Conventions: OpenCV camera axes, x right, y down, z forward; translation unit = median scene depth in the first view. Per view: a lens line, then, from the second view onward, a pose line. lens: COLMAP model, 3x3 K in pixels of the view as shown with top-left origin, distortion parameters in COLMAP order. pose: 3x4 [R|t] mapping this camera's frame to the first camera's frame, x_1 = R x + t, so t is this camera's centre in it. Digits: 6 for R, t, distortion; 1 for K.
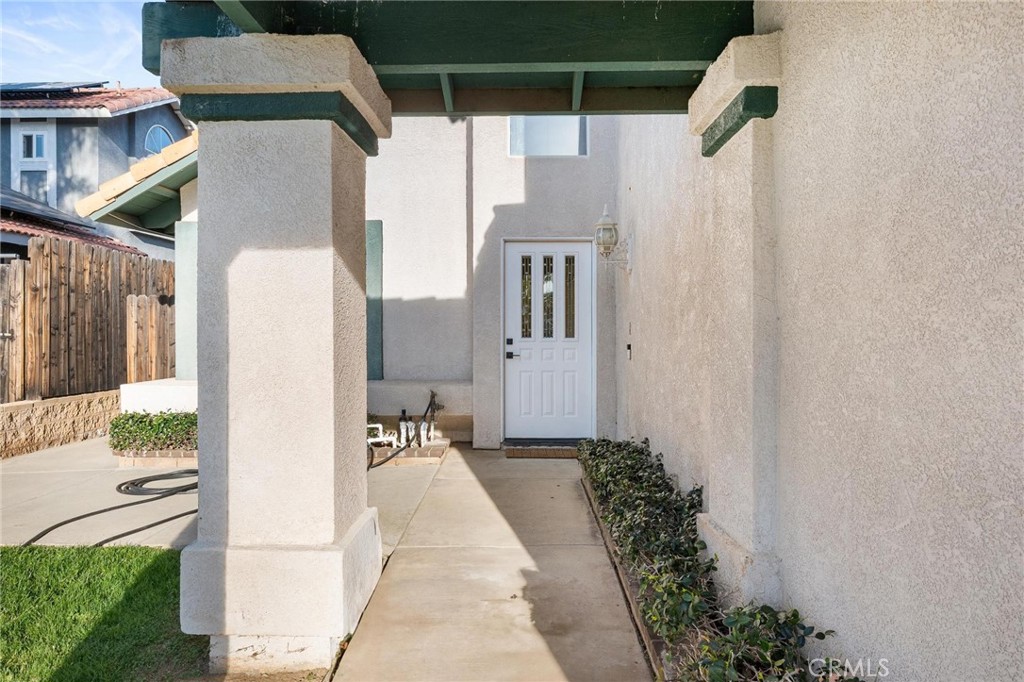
lens RADIAL K [[646.2, 0, 510.9], [0, 646.2, 333.8], [0, 0, 1]] dist [-0.007388, -0.001723]
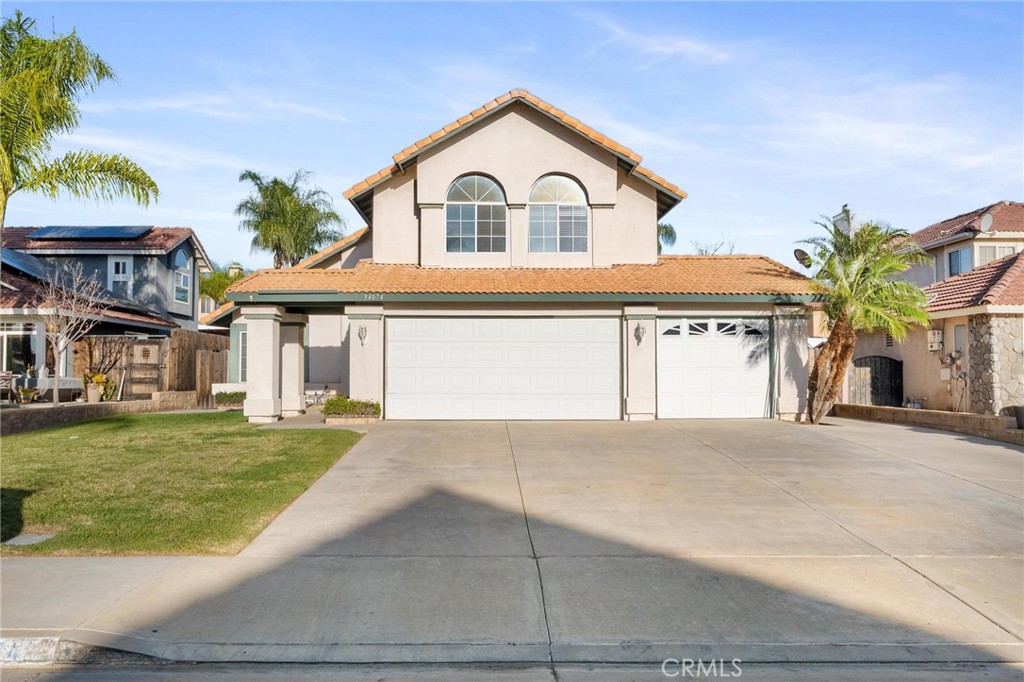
lens RADIAL K [[749.5, 0, 511.7], [0, 749.5, 347.6], [0, 0, 1]] dist [0.008311, 0.002127]
pose [[0.998126, 0.000360, 0.061196, 0.261704], [0.002133, 0.999171, -0.040658, 0.030781], [-0.061160, 0.040712, 0.997297, -1.250414]]
